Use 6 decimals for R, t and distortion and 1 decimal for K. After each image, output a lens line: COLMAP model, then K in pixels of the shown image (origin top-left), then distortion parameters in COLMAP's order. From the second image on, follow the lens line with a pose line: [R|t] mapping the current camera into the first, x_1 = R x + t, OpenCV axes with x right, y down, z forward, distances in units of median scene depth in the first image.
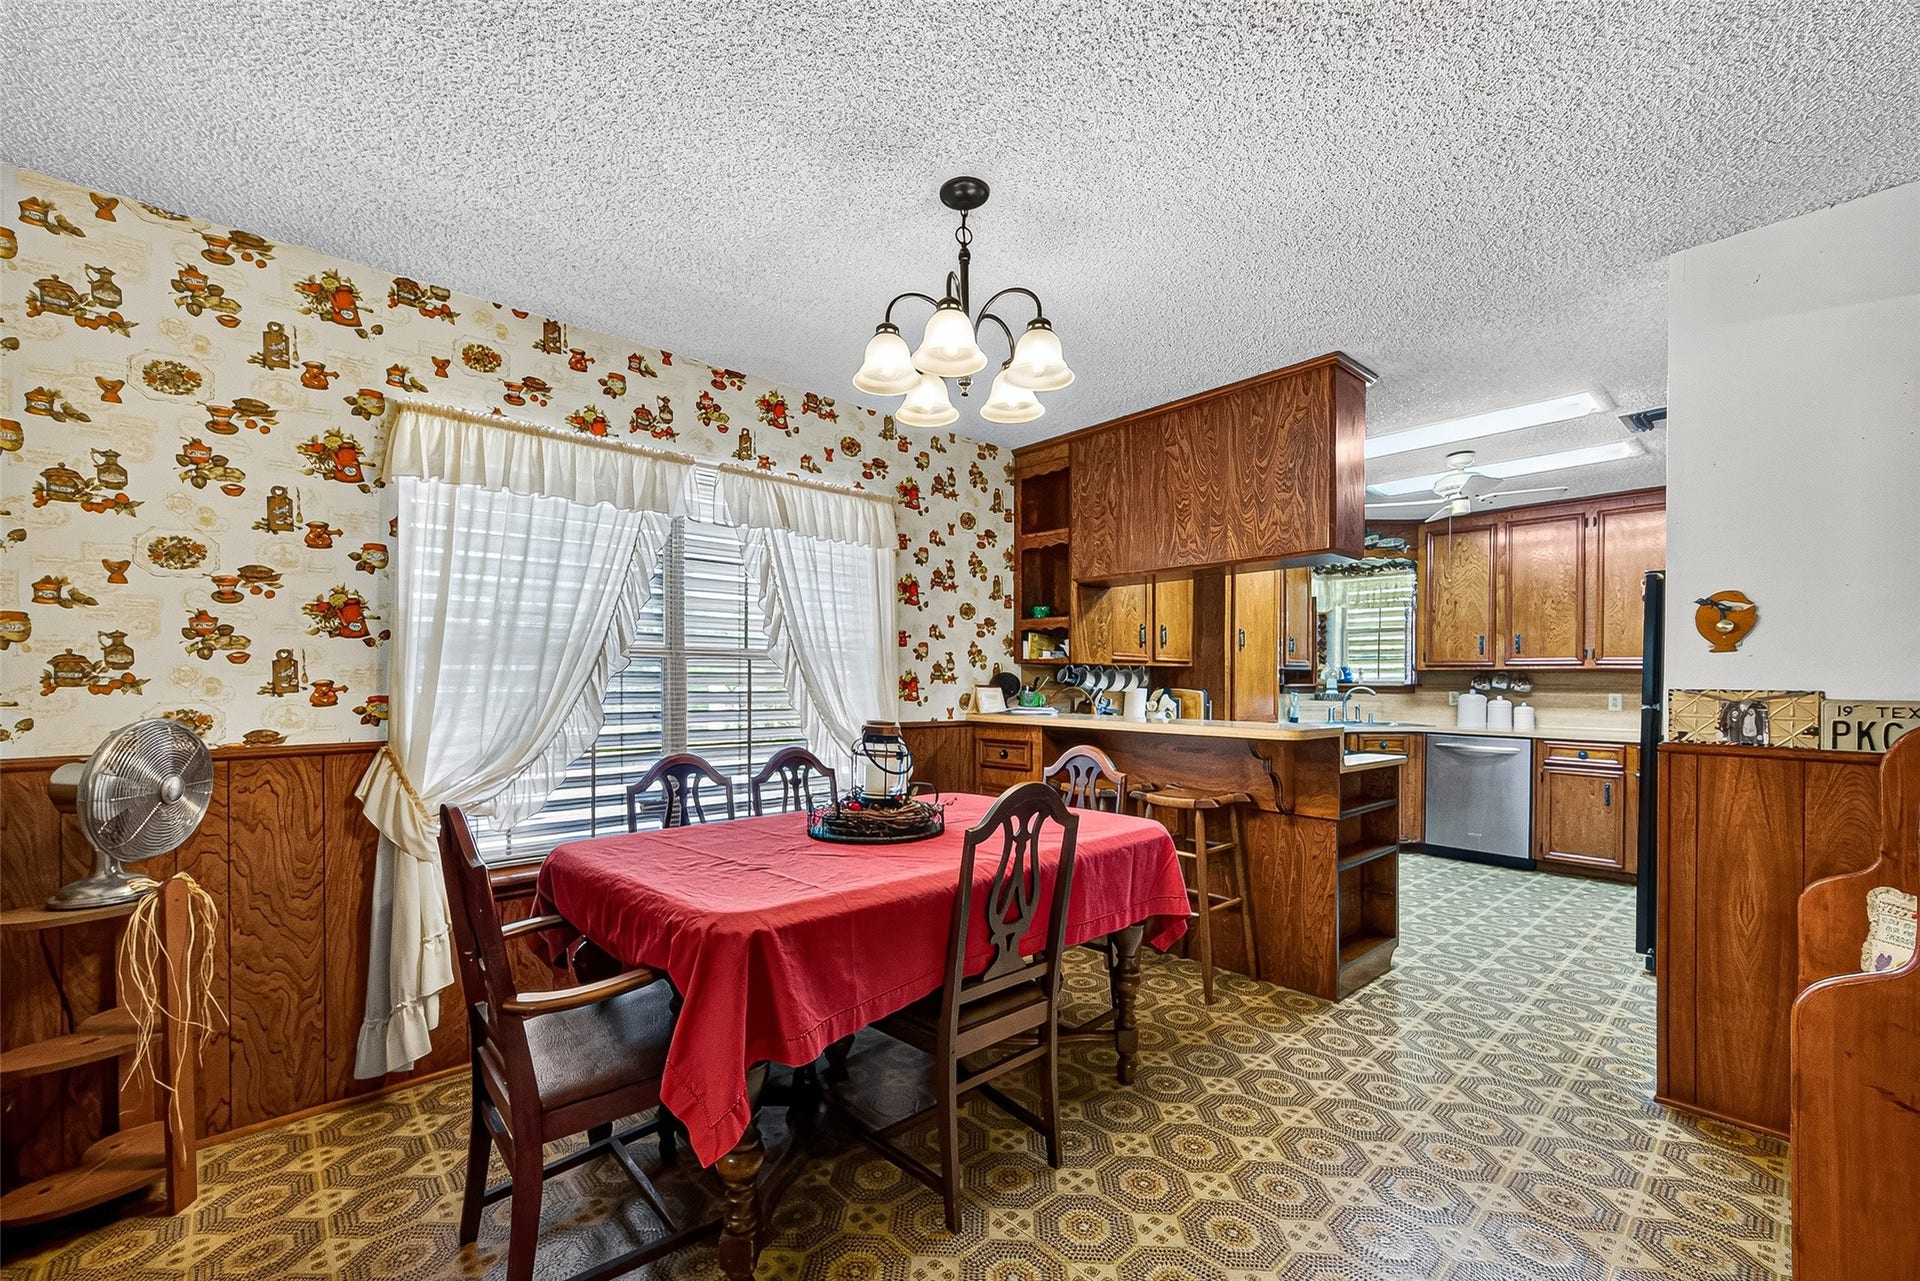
lens RADIAL K [[790.2, 0, 958.9], [0, 790.2, 682.8], [0, 0, 1]] dist [-0.002994, -0.000107]
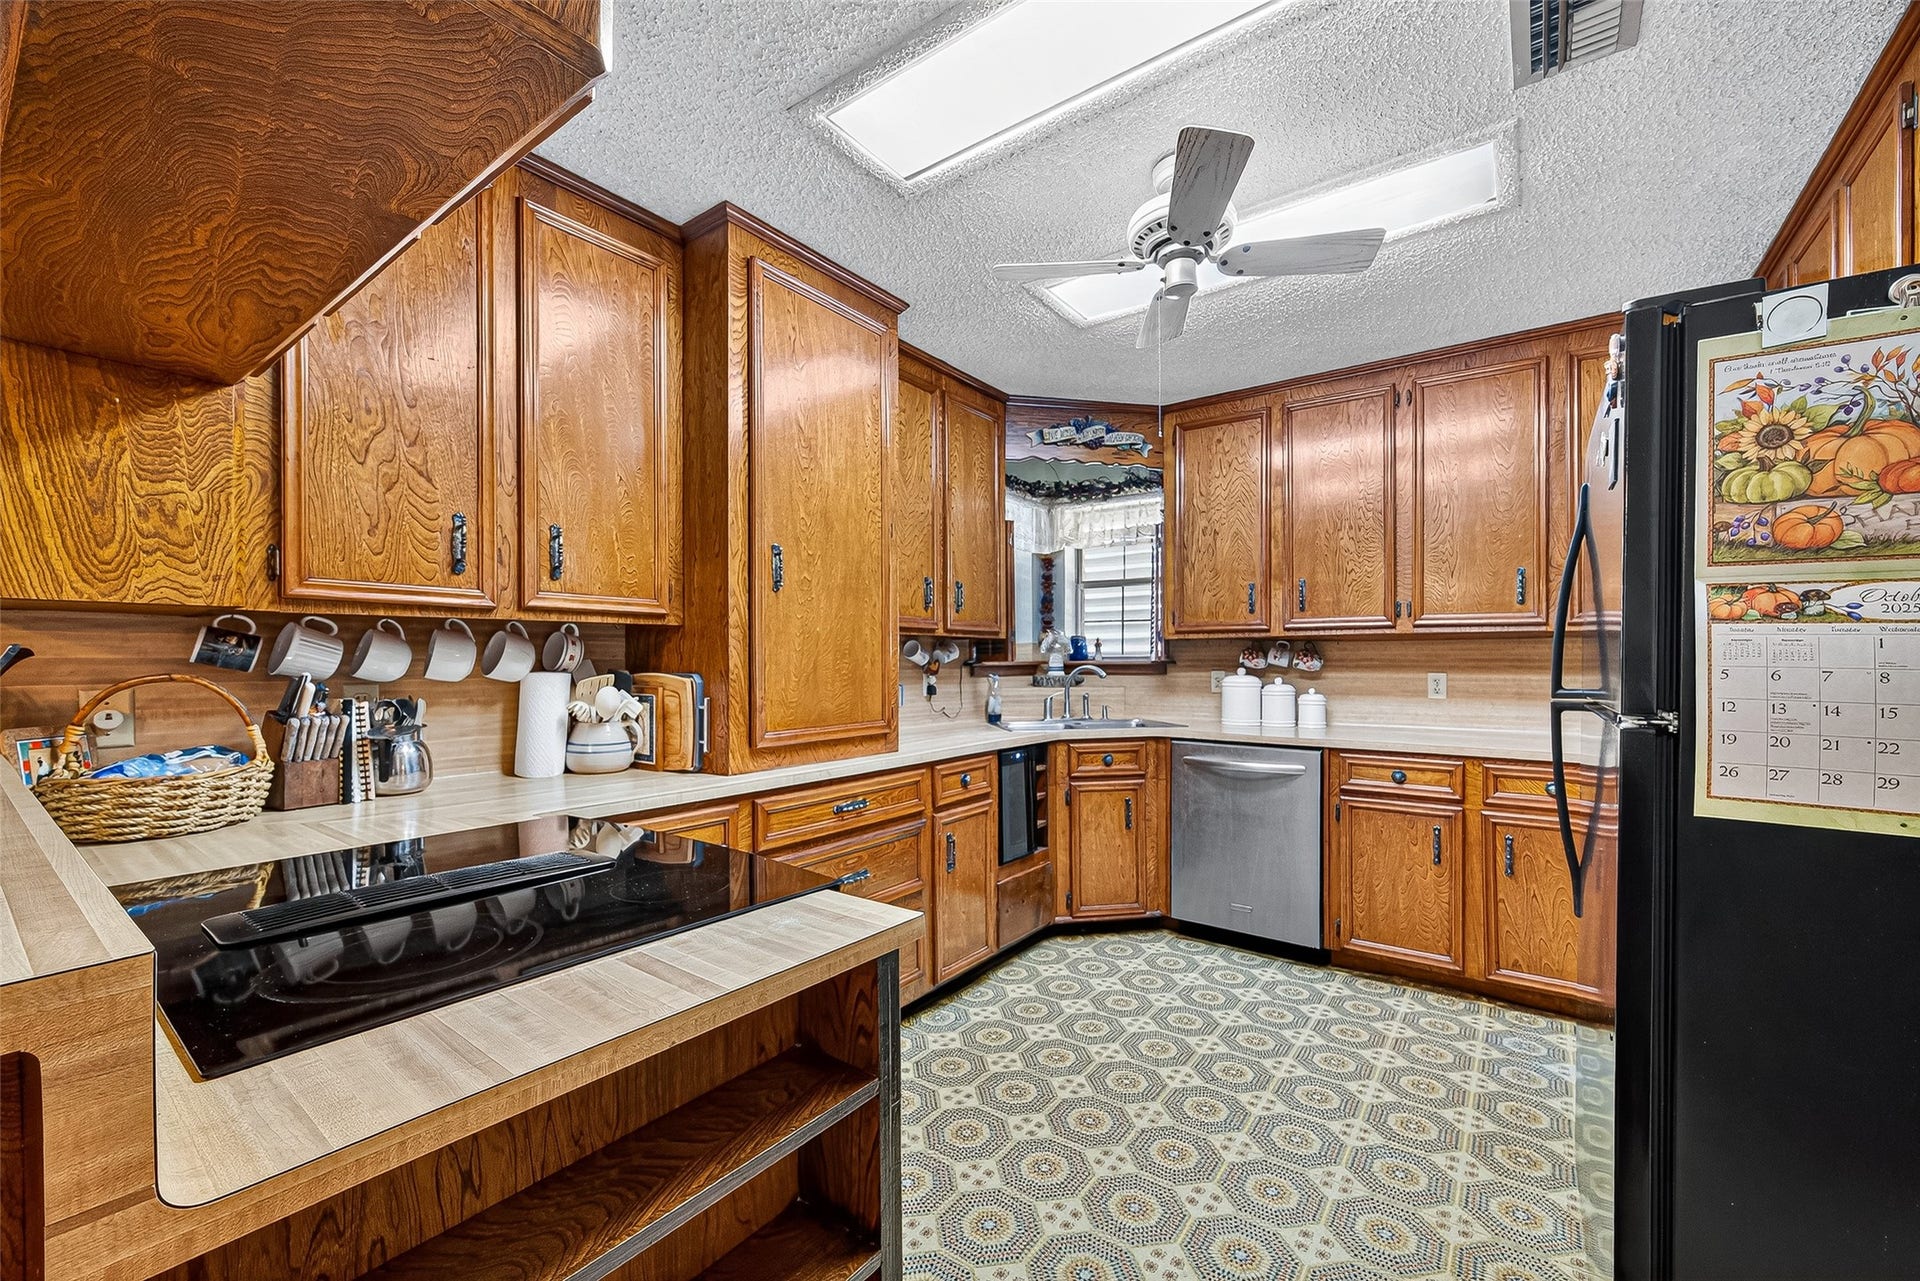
lens RADIAL K [[762.8, 0, 987.6], [0, 762.8, 660.9], [0, 0, 1]] dist [0.001146, 0.000071]
pose [[0.977435, -0.006481, 0.211136, 0.489643], [0.007109, 0.999972, -0.002212, 0.003699], [-0.211116, 0.003663, 0.977454, 0.669830]]
